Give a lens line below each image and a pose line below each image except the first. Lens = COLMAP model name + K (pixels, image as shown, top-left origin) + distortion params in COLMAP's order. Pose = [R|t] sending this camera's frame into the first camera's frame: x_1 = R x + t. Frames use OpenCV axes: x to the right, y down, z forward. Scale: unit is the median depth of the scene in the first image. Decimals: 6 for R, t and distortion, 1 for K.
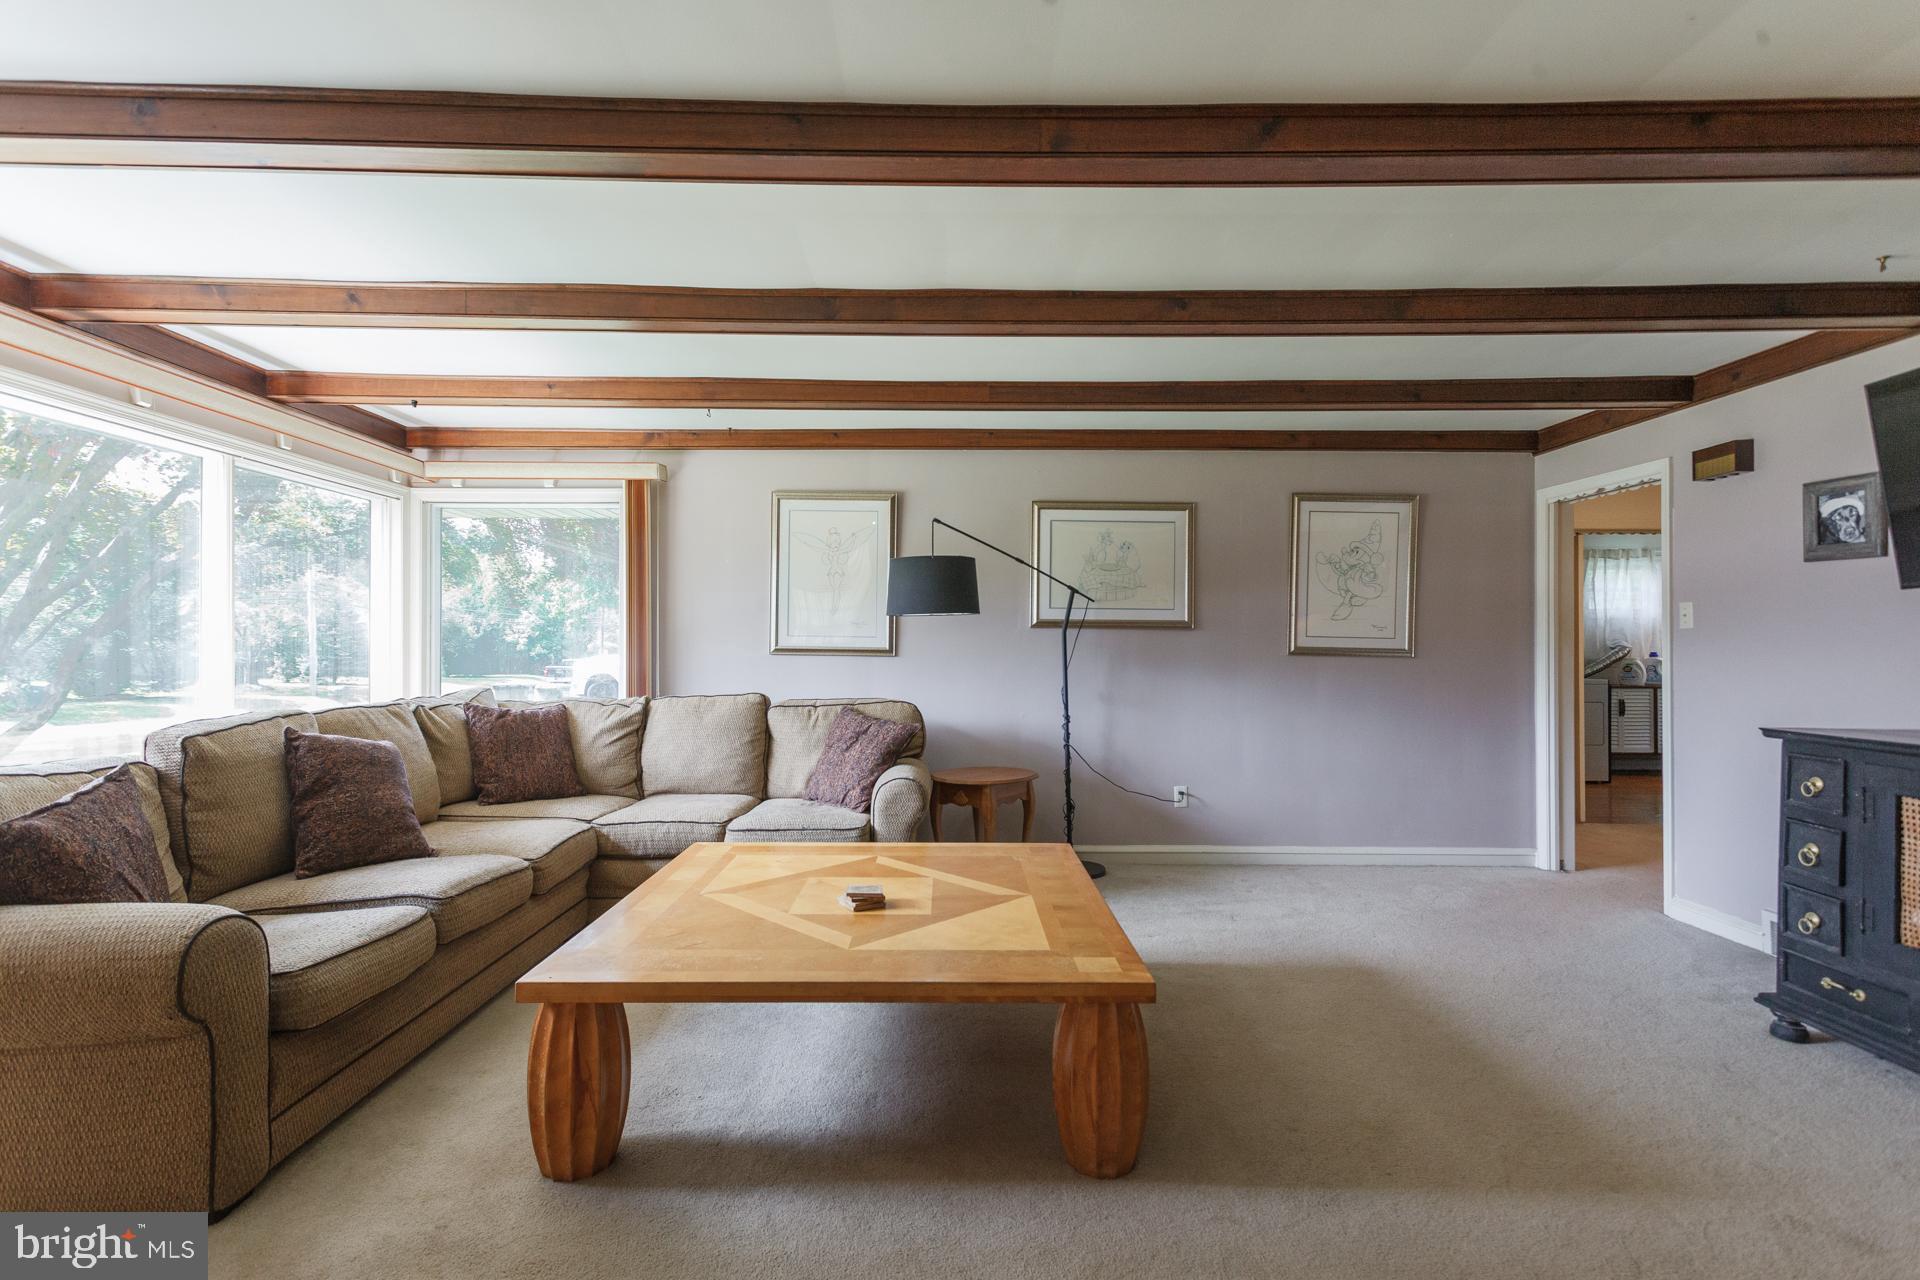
lens RADIAL K [[911.8, 0, 965.2], [0, 911.8, 645.7], [0, 0, 1]] dist [0.015450, -0.001175]
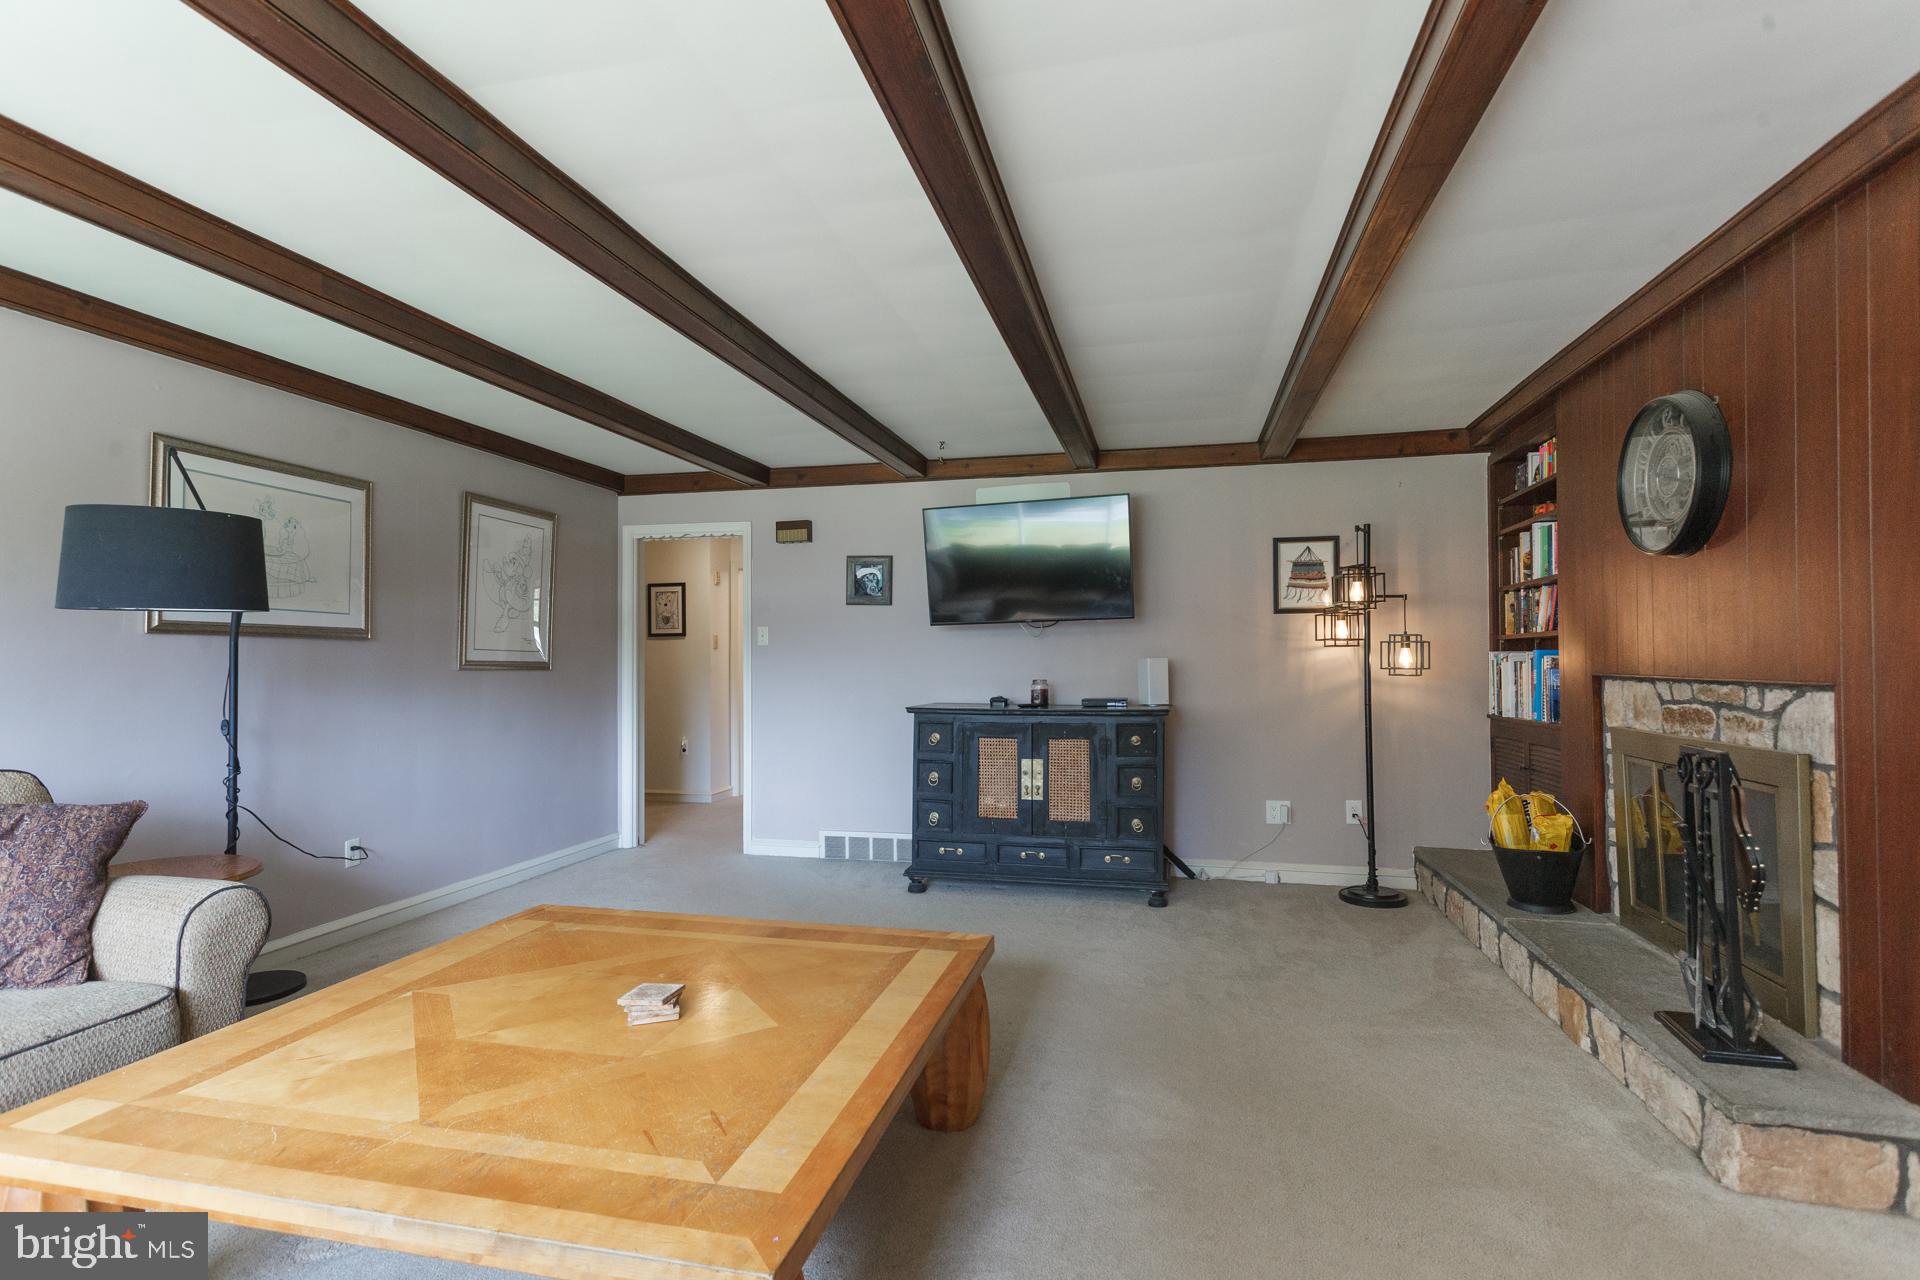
lens RADIAL K [[911.8, 0, 940.4], [0, 911.8, 652.0], [0, 0, 1]] dist [0.015450, -0.001175]
pose [[0.245481, 0.003232, 0.969396, -0.424766], [0.005496, 0.999974, -0.004726, -0.000320], [-0.969386, 0.006488, 0.245457, 0.330782]]
